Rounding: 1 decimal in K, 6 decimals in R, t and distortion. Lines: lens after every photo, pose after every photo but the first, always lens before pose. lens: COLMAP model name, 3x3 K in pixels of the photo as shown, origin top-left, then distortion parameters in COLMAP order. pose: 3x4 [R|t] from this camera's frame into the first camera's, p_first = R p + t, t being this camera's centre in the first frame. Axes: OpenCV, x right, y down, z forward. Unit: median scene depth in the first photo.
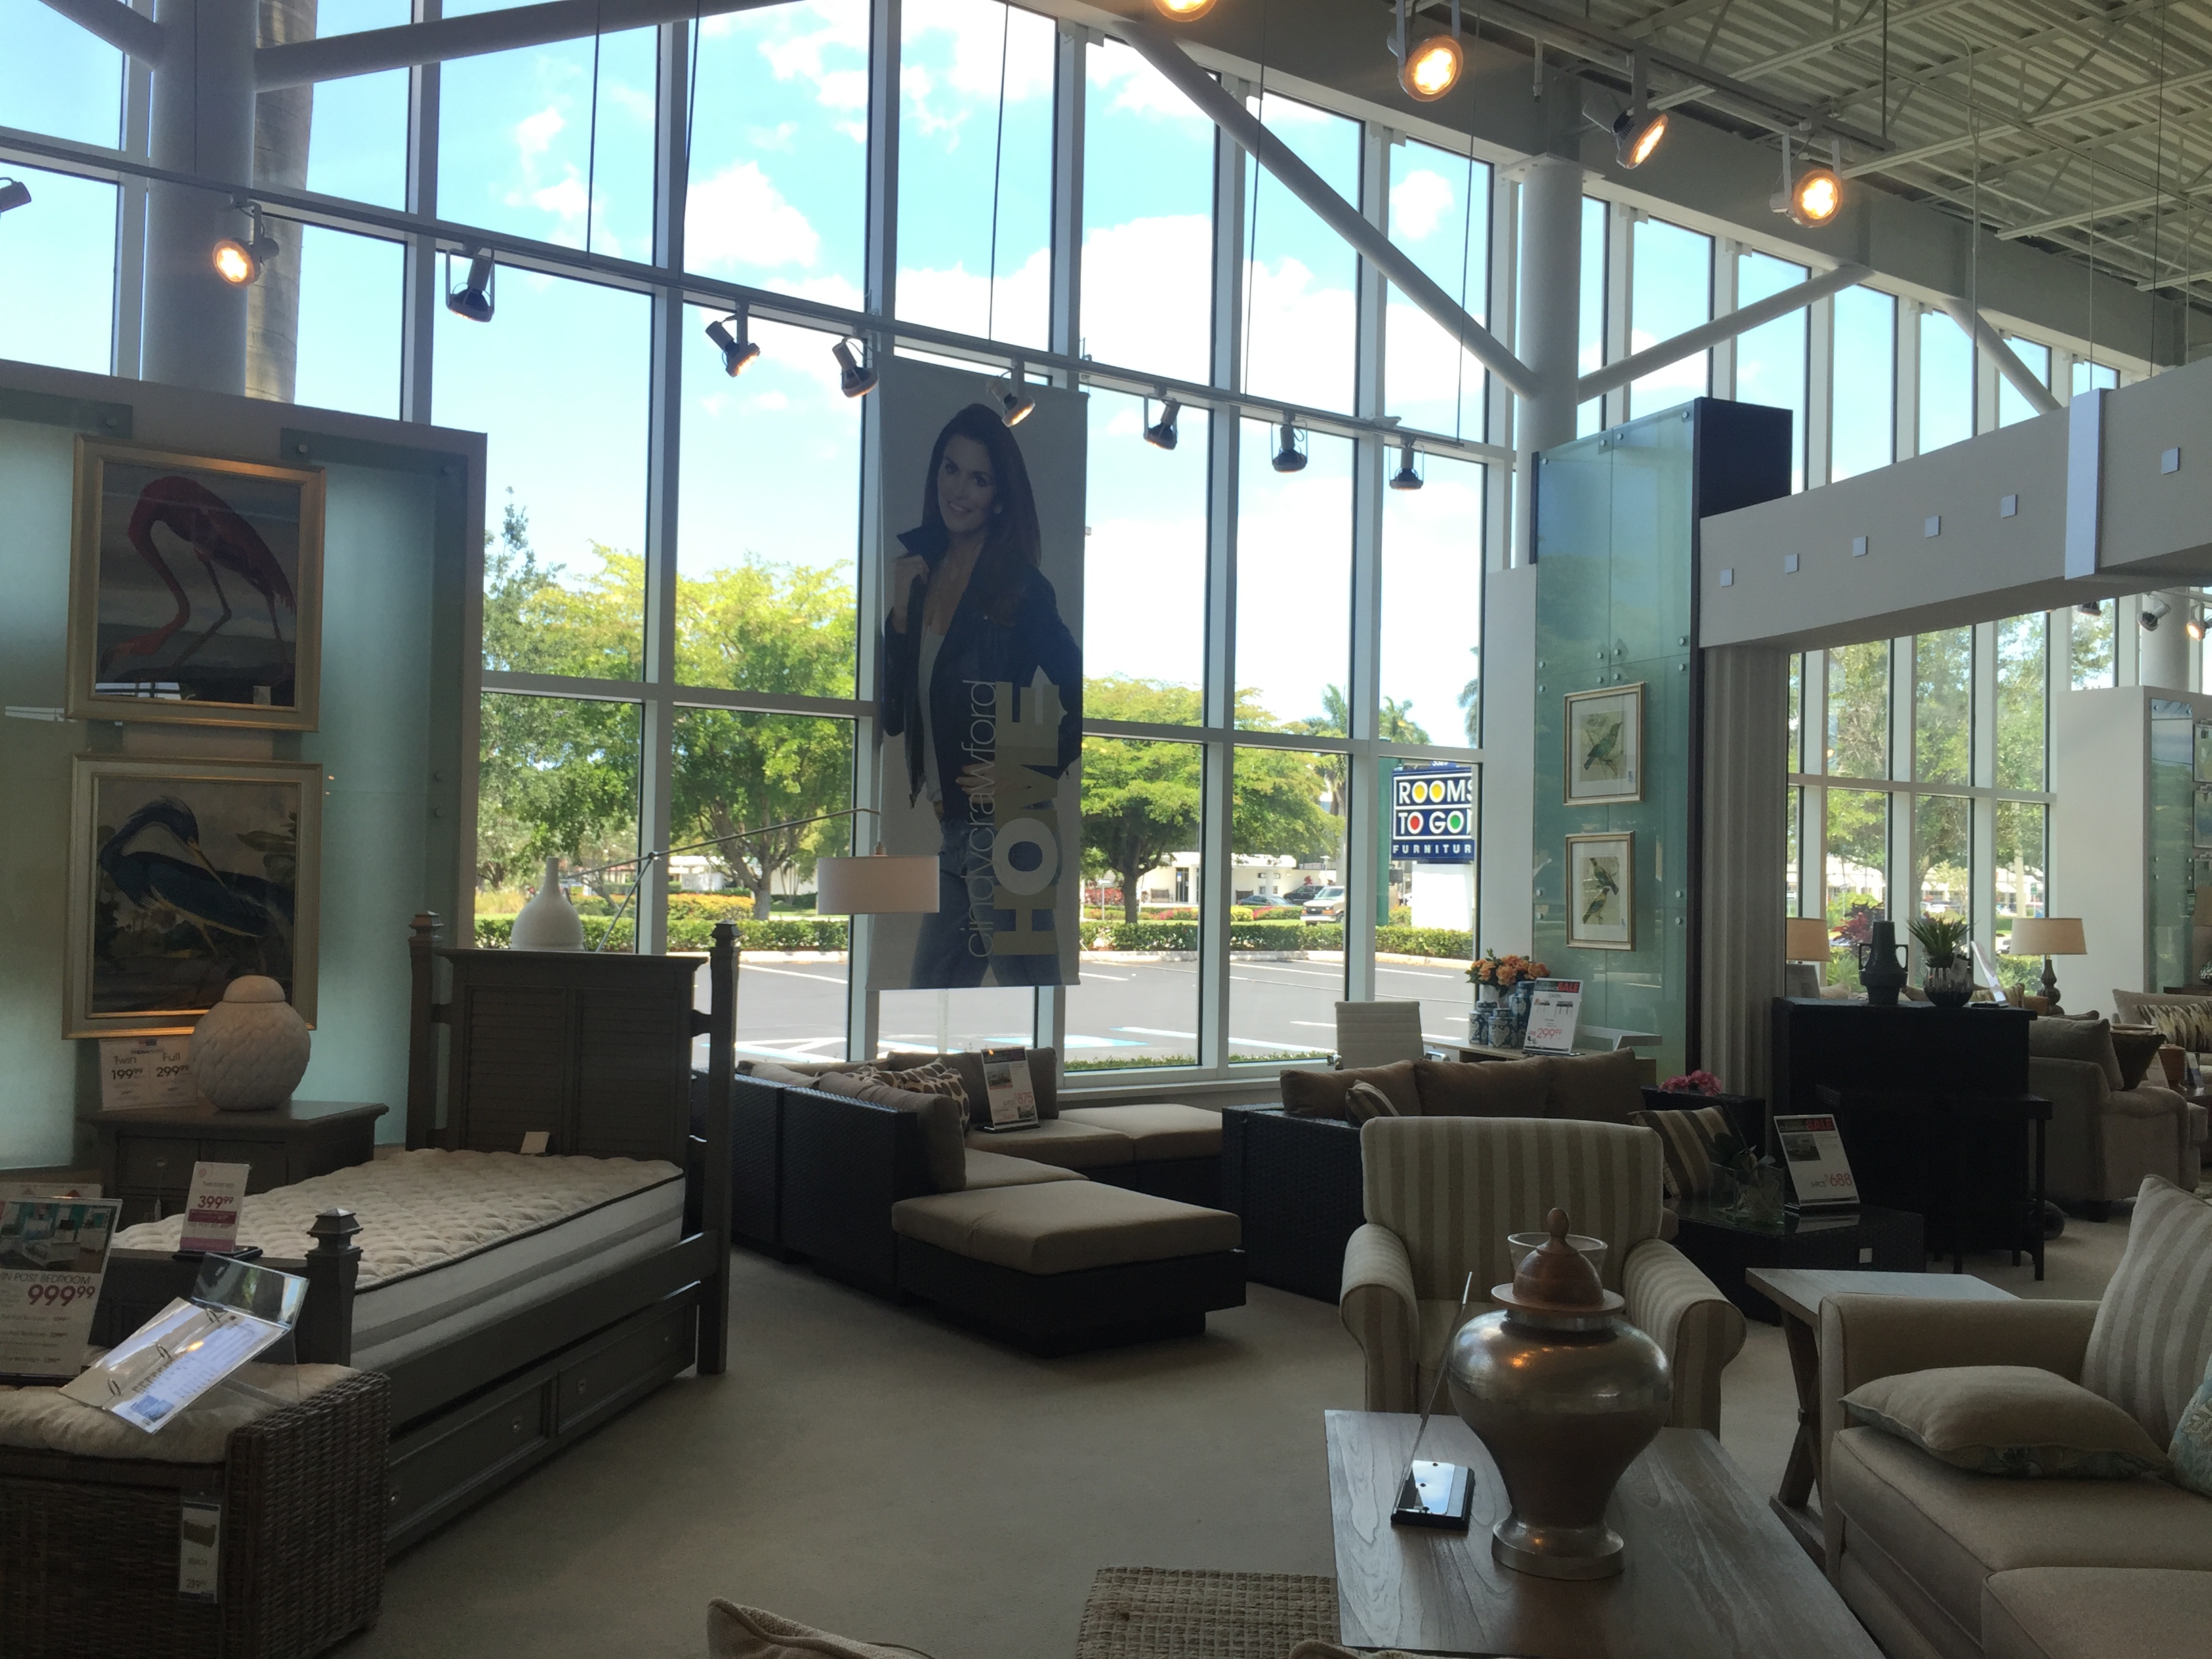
lens RADIAL K [[1932.8, 0, 1106.0], [0, 1932.8, 829.5], [0, 0, 1]] dist [0.074589, -0.068025]
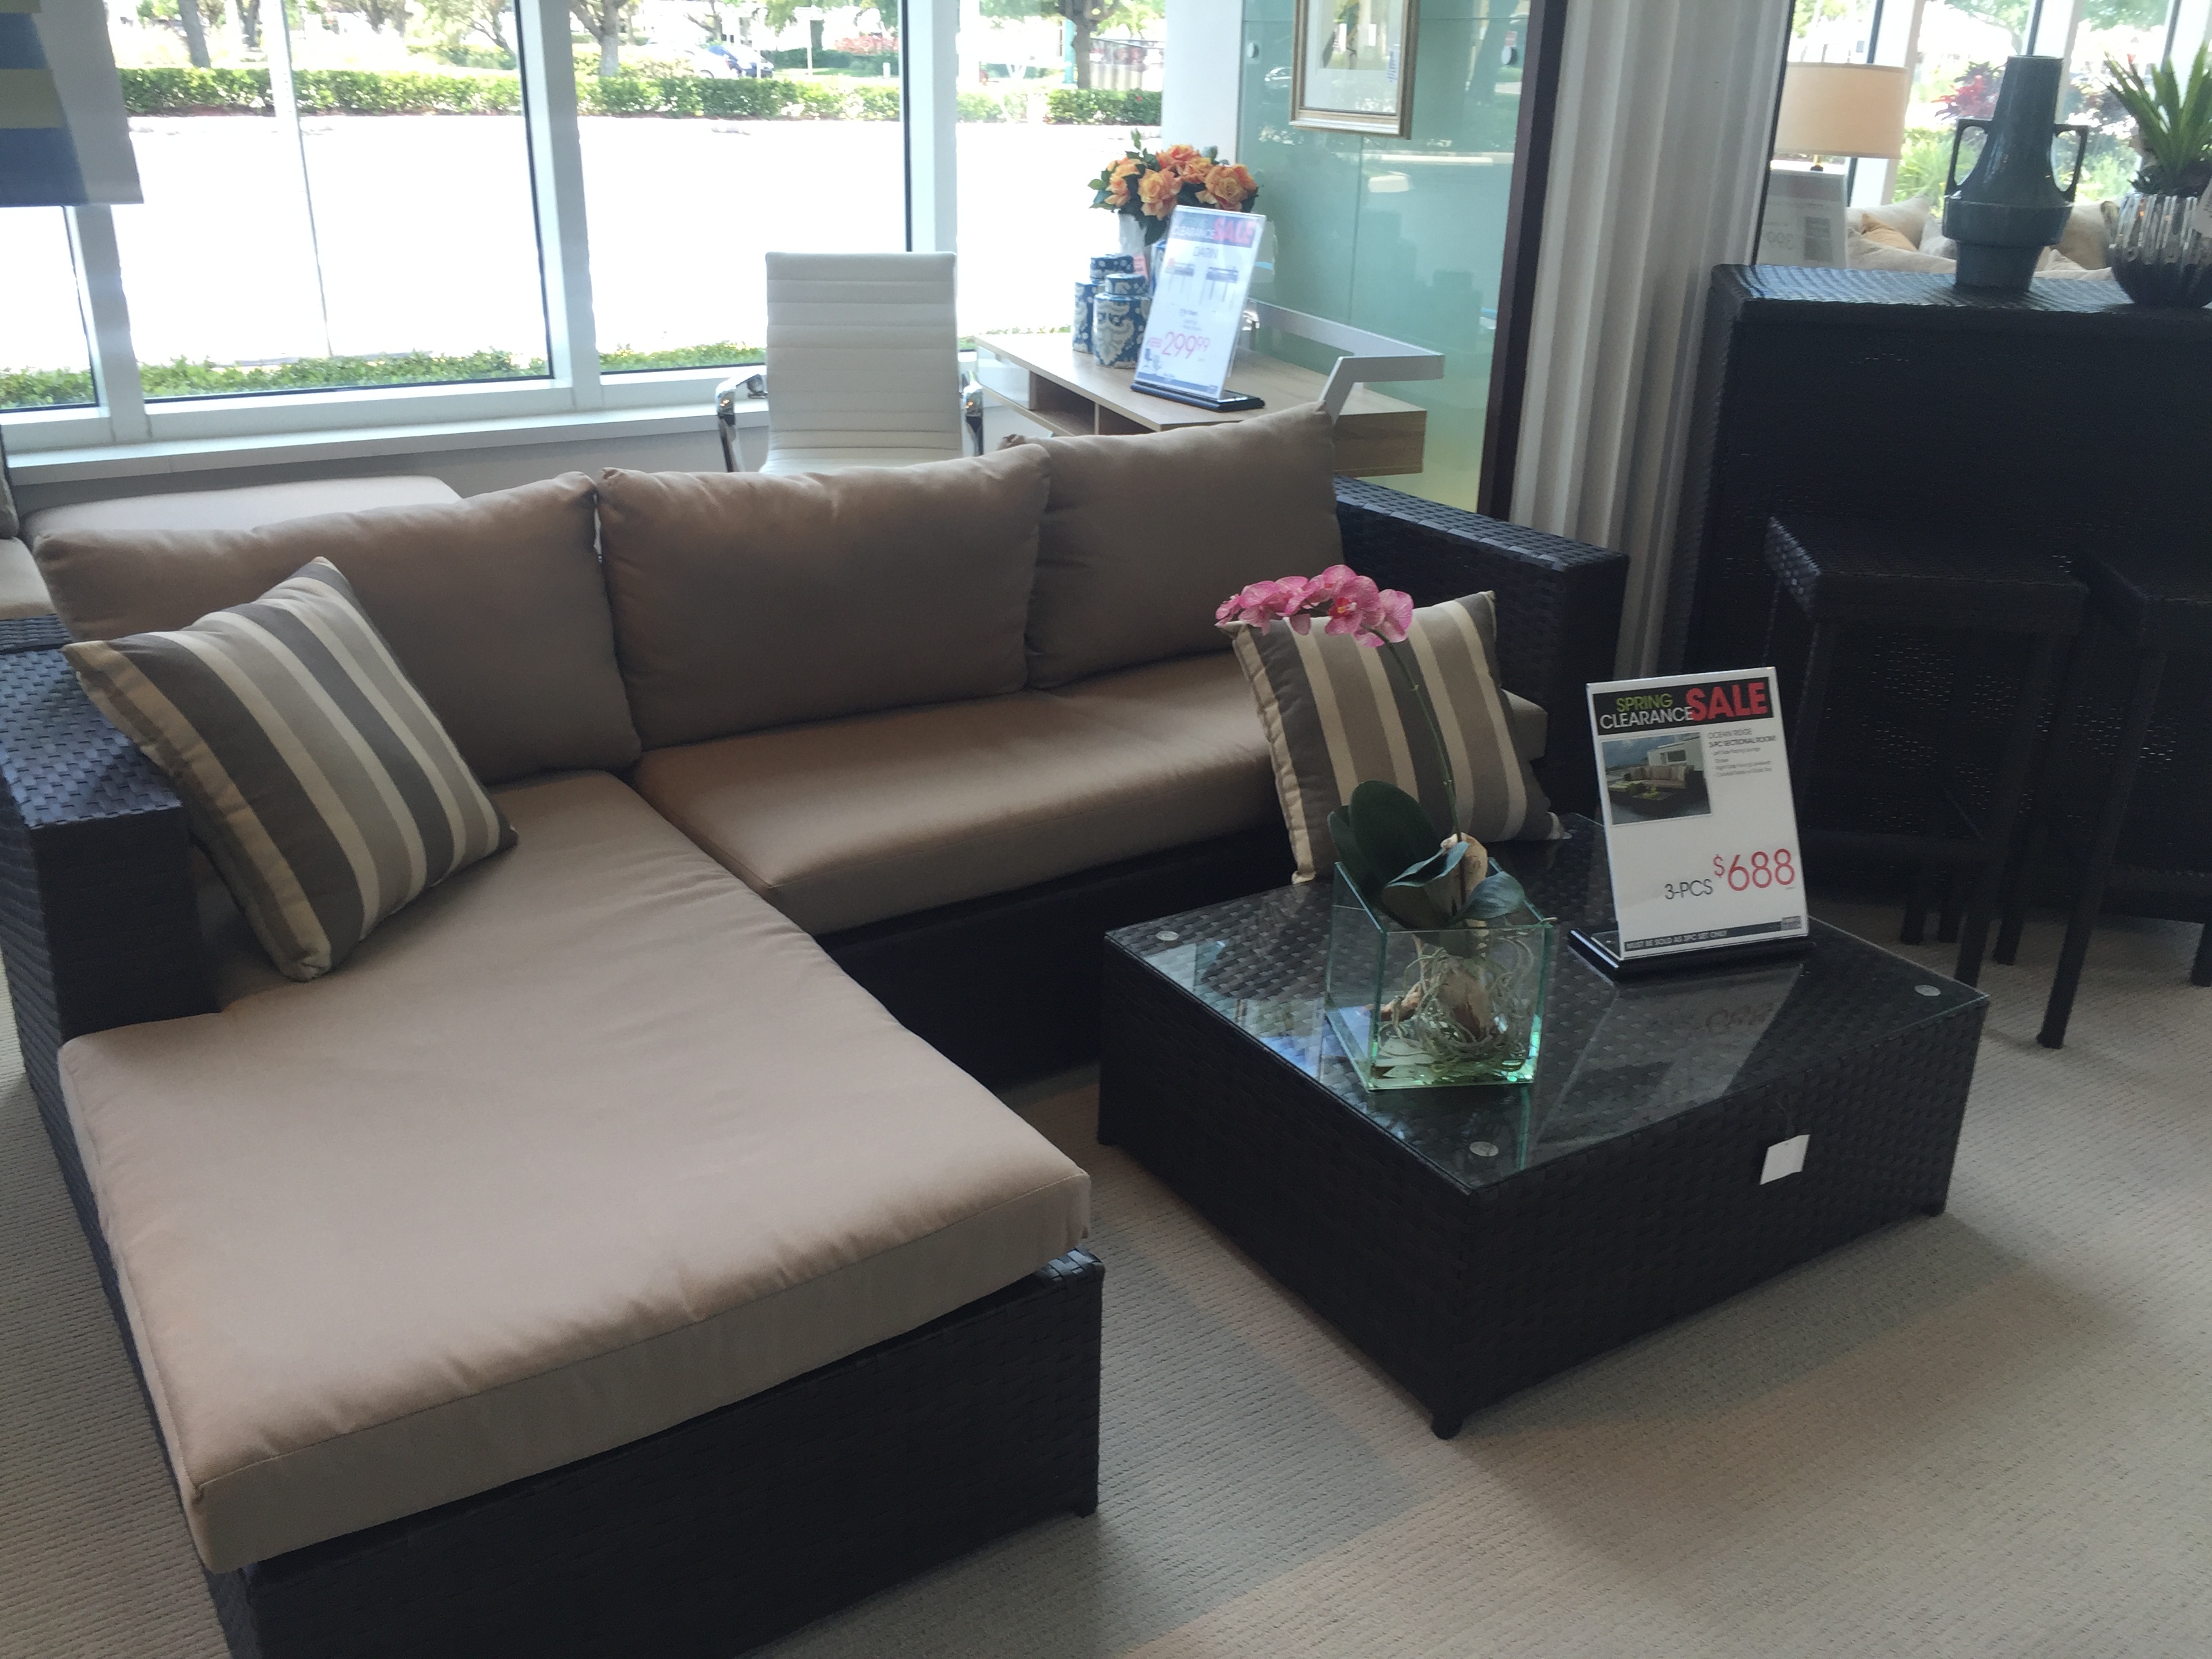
lens RADIAL K [[1932.8, 0, 1106.0], [0, 1932.8, 829.5], [0, 0, 1]] dist [0.074589, -0.068025]
pose [[0.999660, 0.017716, -0.019134, 0.213547], [-0.008609, 0.916865, 0.399105, 0.031658], [0.024613, -0.398805, 0.916705, 0.548708]]
